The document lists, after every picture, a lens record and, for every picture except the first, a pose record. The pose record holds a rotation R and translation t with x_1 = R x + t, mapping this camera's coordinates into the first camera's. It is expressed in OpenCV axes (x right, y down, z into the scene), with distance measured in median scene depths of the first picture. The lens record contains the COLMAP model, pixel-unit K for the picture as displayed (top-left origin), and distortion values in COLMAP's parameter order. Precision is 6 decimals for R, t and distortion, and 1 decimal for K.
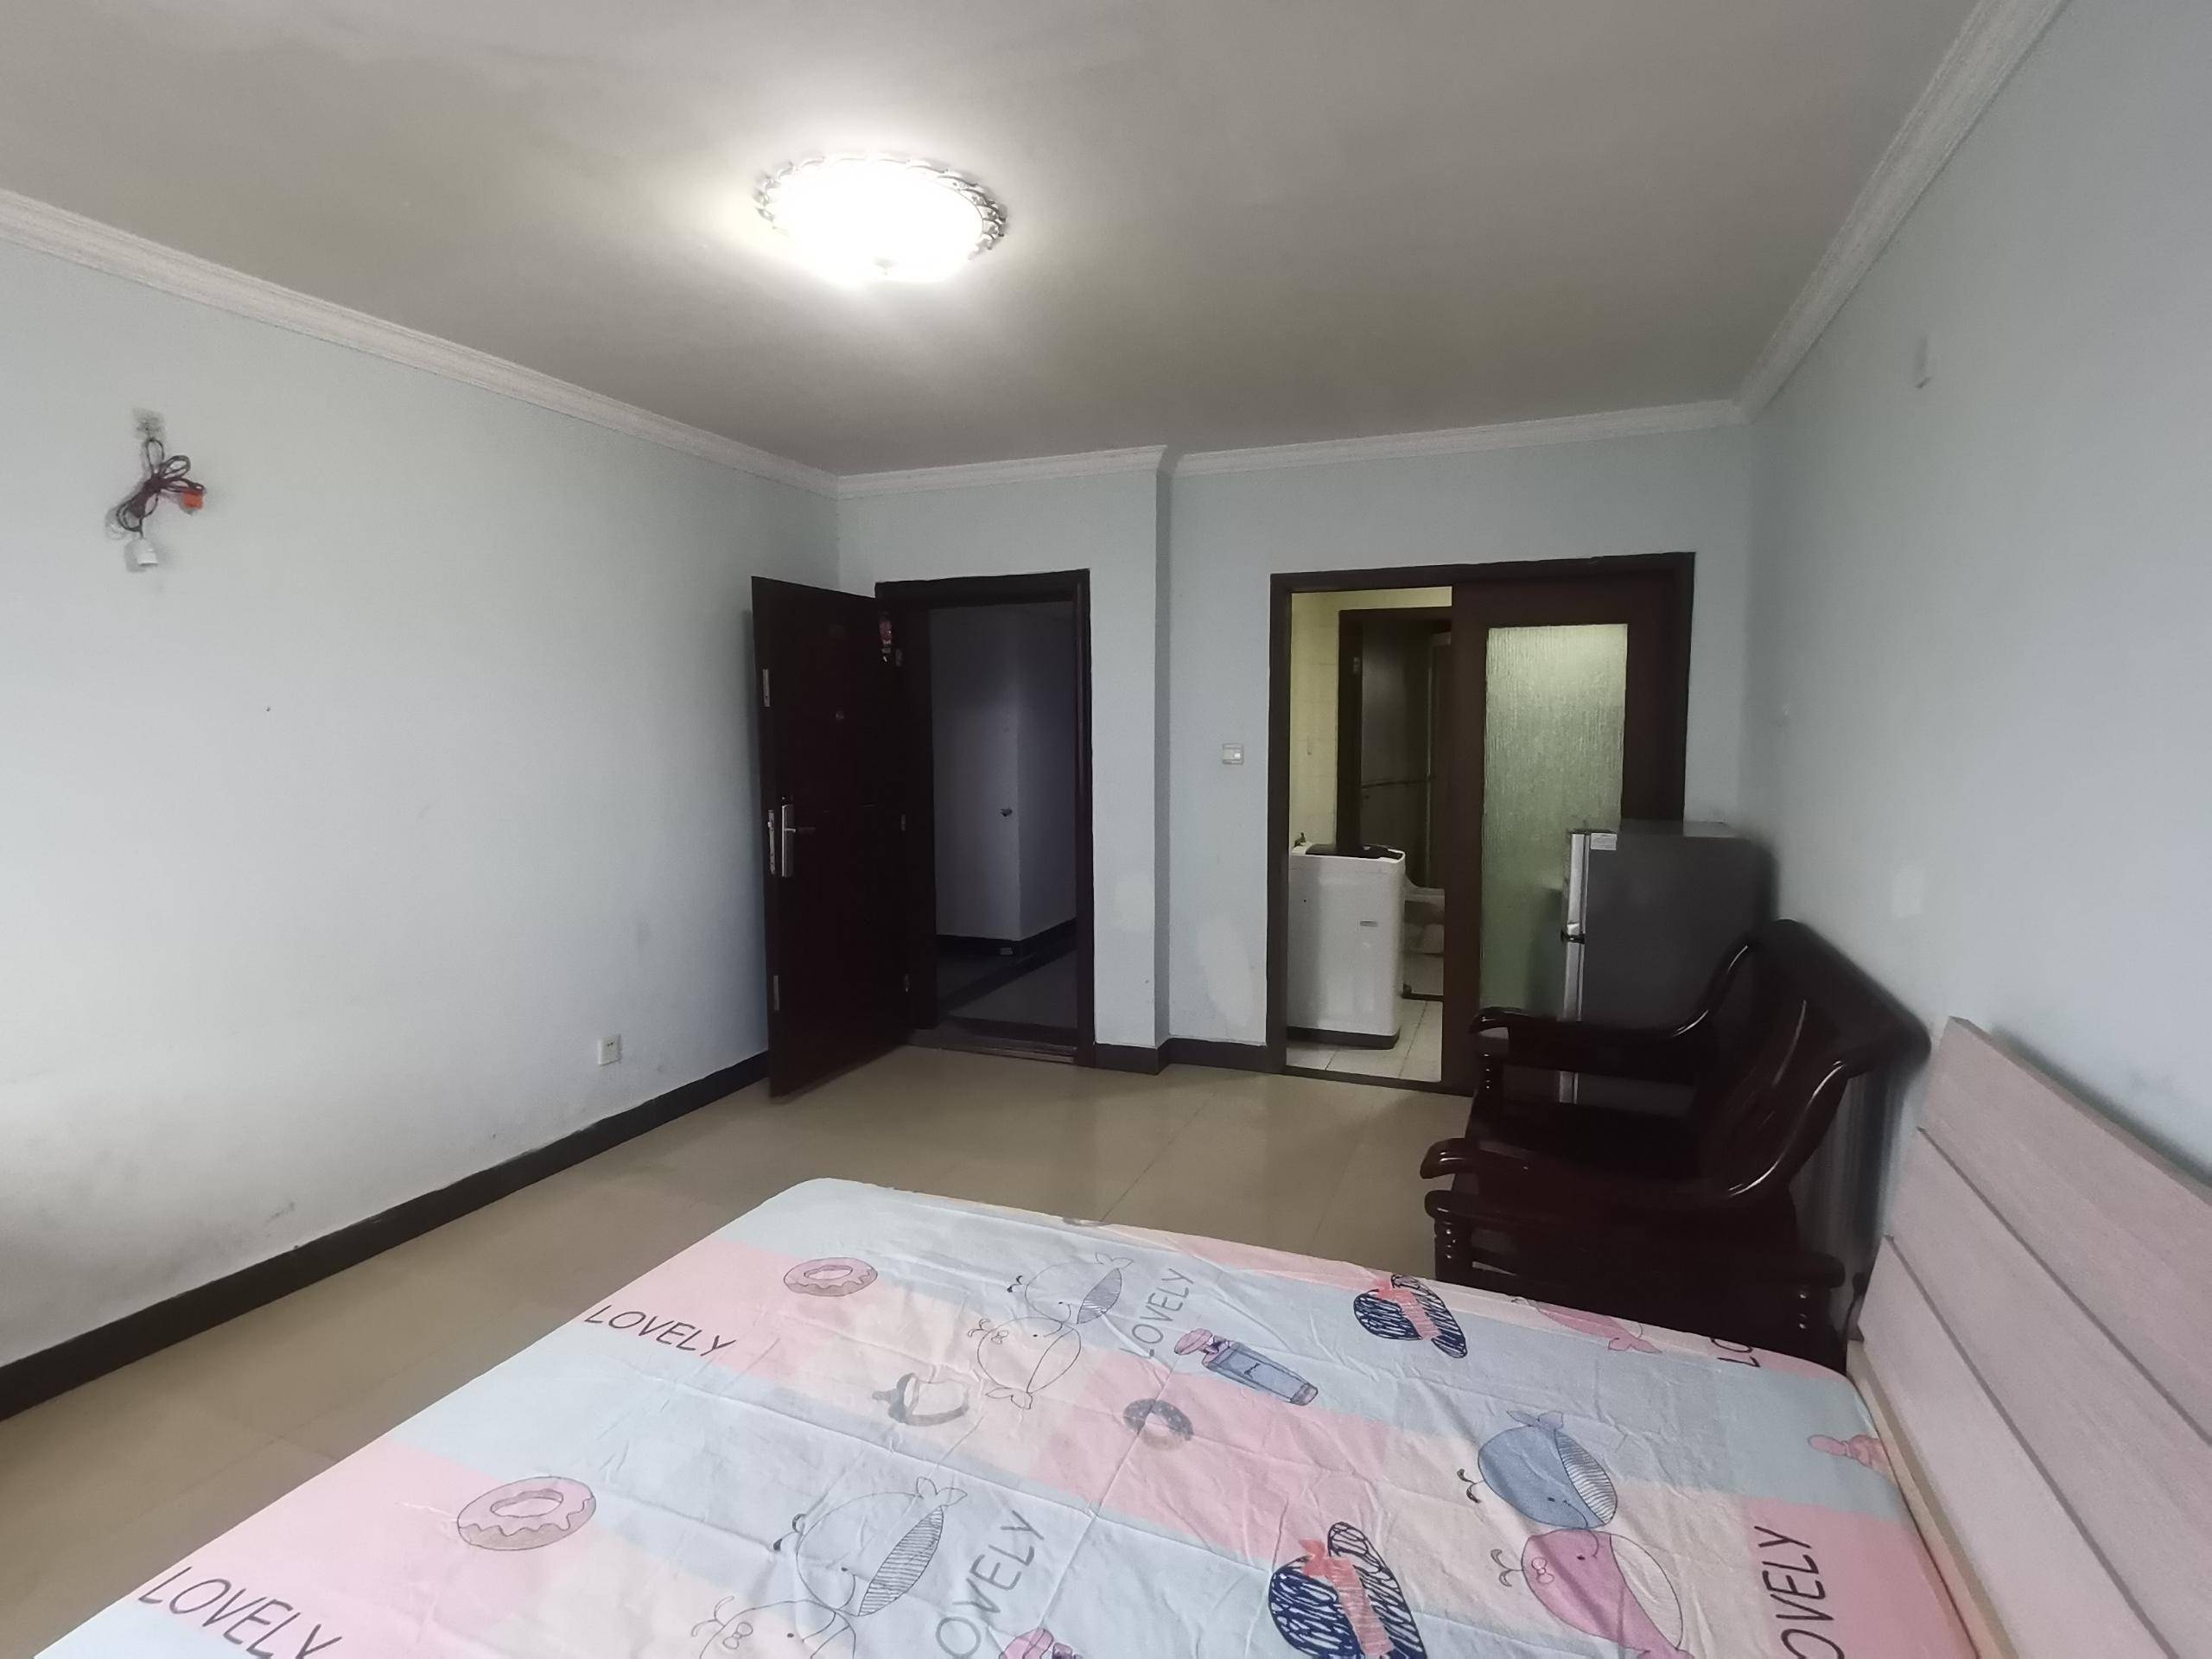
lens RADIAL K [[1083.8, 0, 1106.0], [0, 1083.8, 829.5], [0, 0, 1]] dist [0.020935, -0.000352]
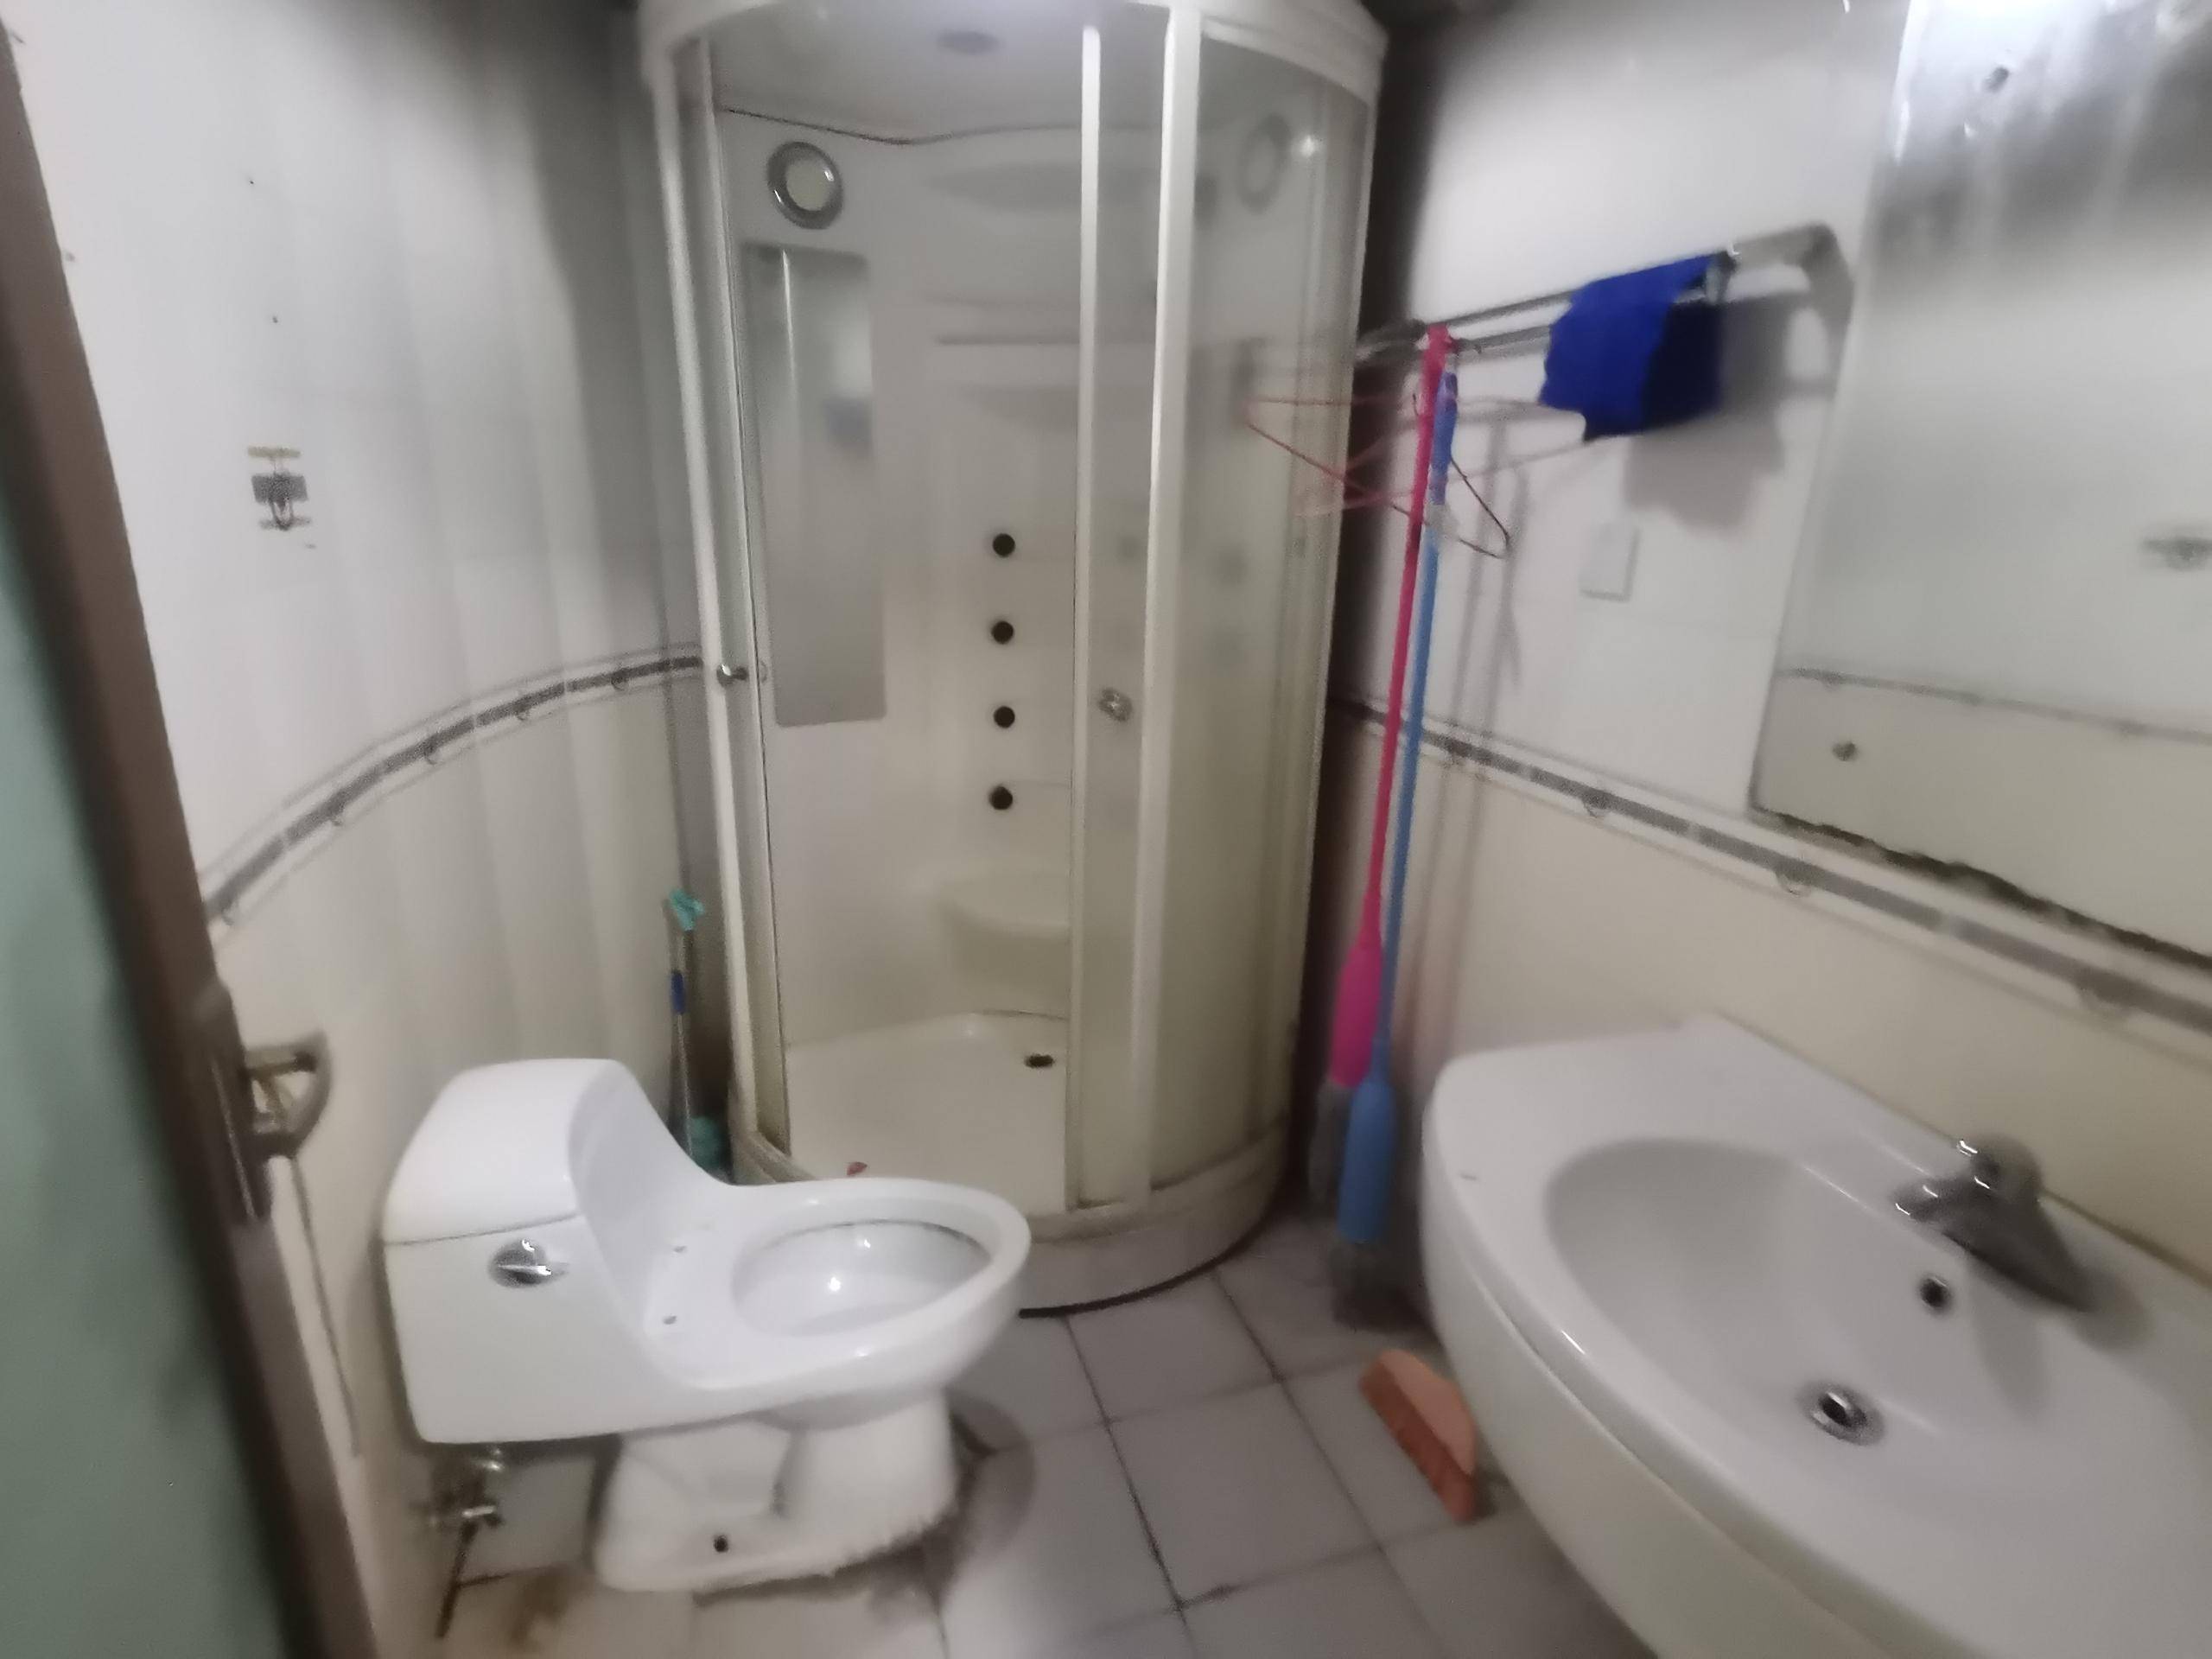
lens RADIAL K [[1083.8, 0, 1106.0], [0, 1083.8, 829.5], [0, 0, 1]] dist [0.020935, -0.000352]
pose [[0.770557, -0.175908, 0.612616, 0.829919], [0.036516, 0.971766, 0.233105, -0.275769], [-0.636324, -0.157250, 0.755224, 2.998750]]
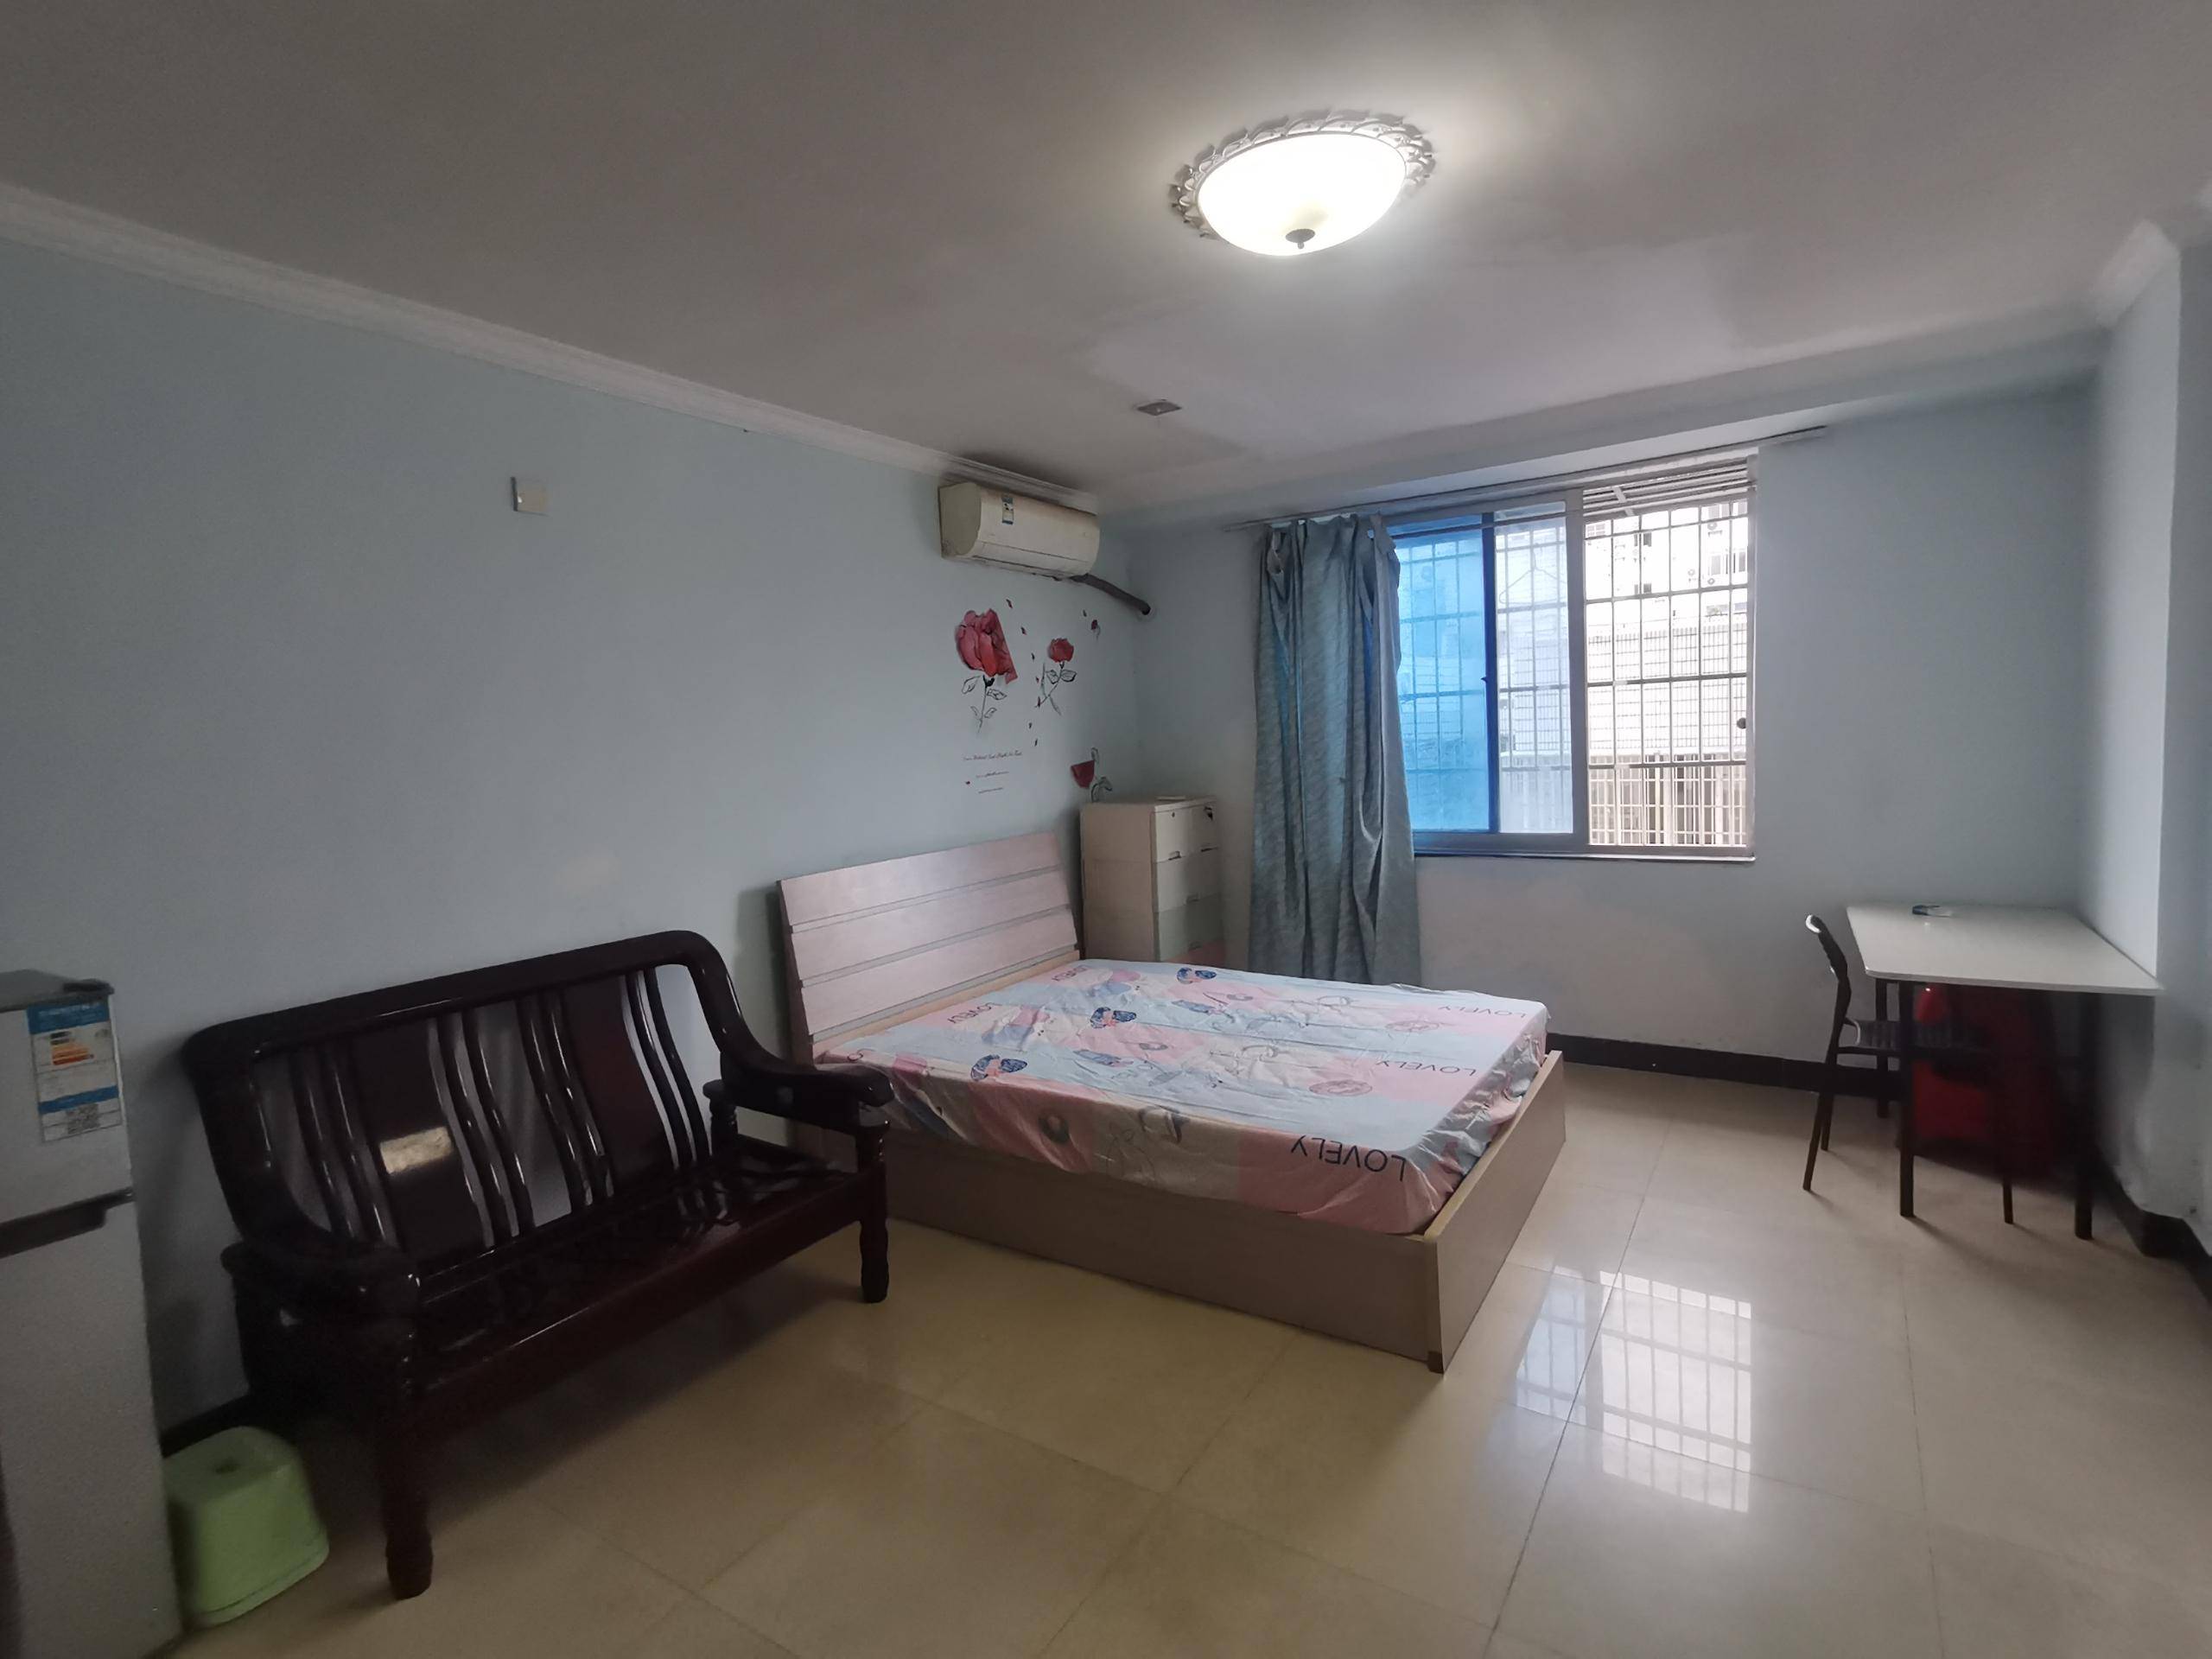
lens RADIAL K [[1083.8, 0, 1106.0], [0, 1083.8, 829.5], [0, 0, 1]] dist [0.020935, -0.000352]
pose [[-0.979424, 0.035713, 0.198627, -0.248067], [0.073855, 0.979372, 0.188085, -0.241799], [-0.187812, 0.198885, -0.961858, 2.439880]]
